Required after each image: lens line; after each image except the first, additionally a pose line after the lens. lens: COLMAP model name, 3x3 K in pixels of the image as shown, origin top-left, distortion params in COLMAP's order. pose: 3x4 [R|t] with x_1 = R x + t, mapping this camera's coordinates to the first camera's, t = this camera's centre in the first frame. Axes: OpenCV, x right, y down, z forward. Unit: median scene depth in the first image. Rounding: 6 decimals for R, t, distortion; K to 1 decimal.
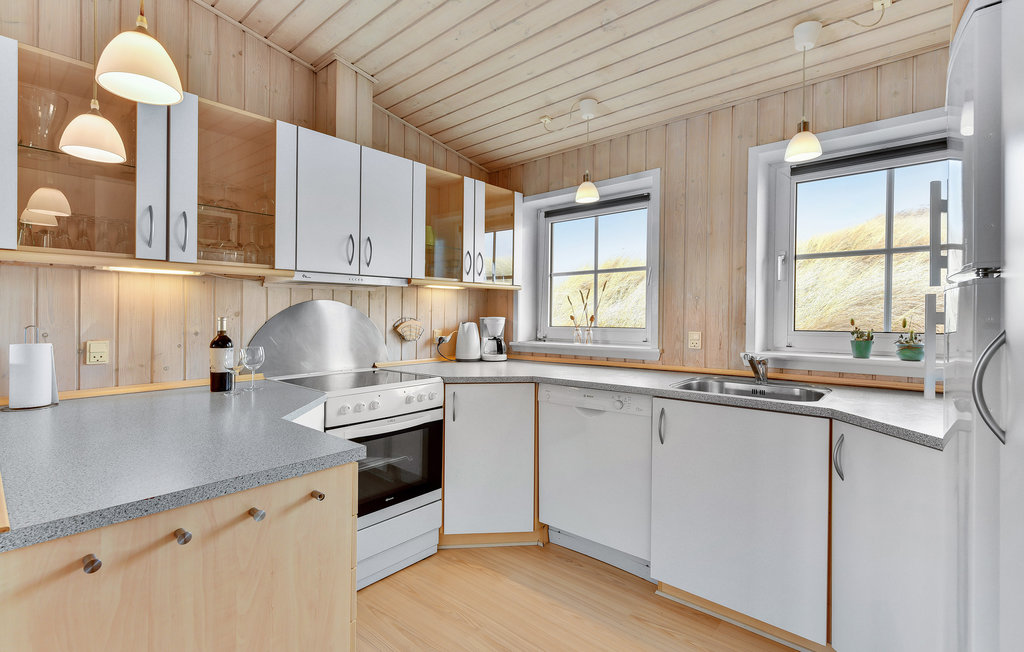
lens RADIAL K [[465.8, 0, 508.6], [0, 465.8, 316.0], [0, 0, 1]] dist [-0.000198, 0.000115]
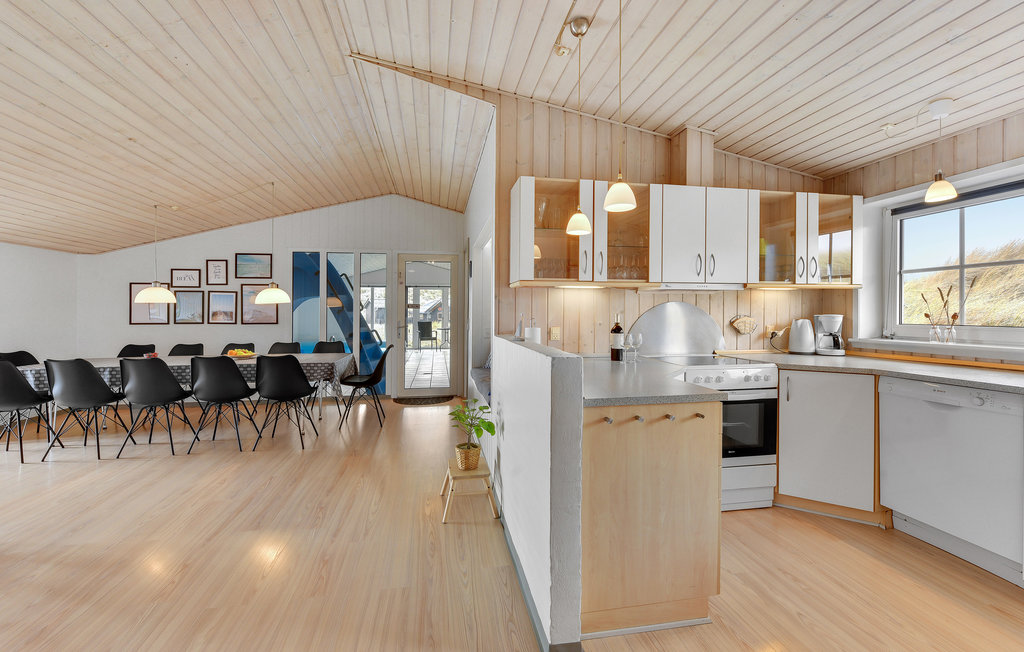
lens RADIAL K [[433.0, 0, 520.0], [0, 433.0, 308.5], [0, 0, 1]] dist [-0.000490, -0.000722]
pose [[0.788197, -0.006103, -0.615393, 0.026219], [-0.001019, 0.999937, -0.011221, 0.000263], [0.615422, 0.009472, 0.788141, -0.302817]]
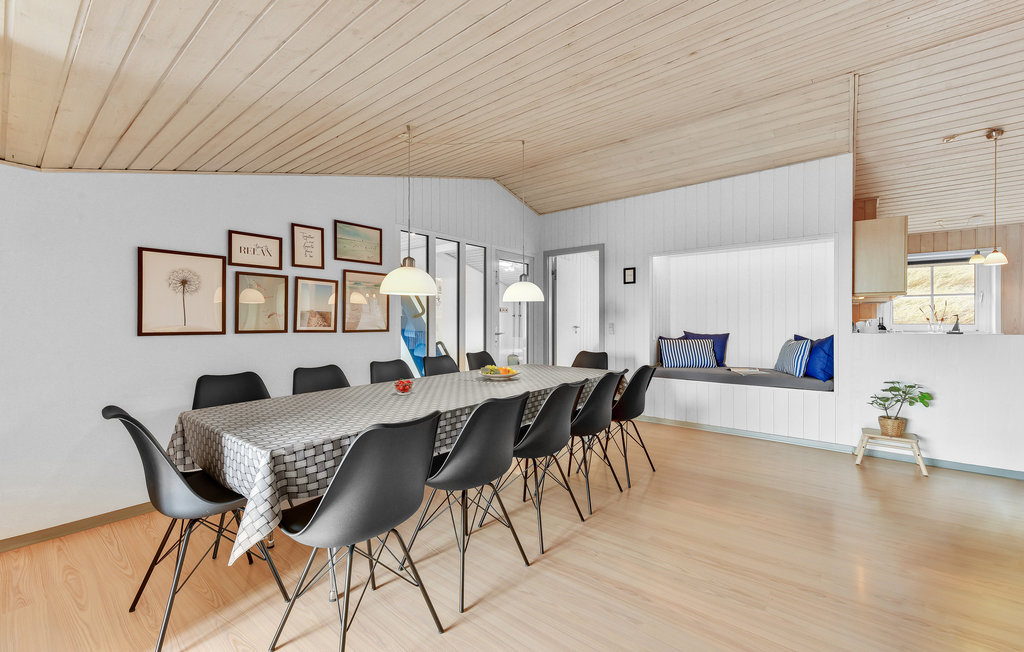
lens RADIAL K [[403.9, 0, 505.8], [0, 403.9, 323.5], [0, 0, 1]] dist [-0.001772, -0.000079]
pose [[0.999426, -0.001844, 0.033828, -2.082942], [0.002055, 0.999979, -0.006215, 0.038824], [-0.033816, 0.006281, 0.999408, -0.795132]]
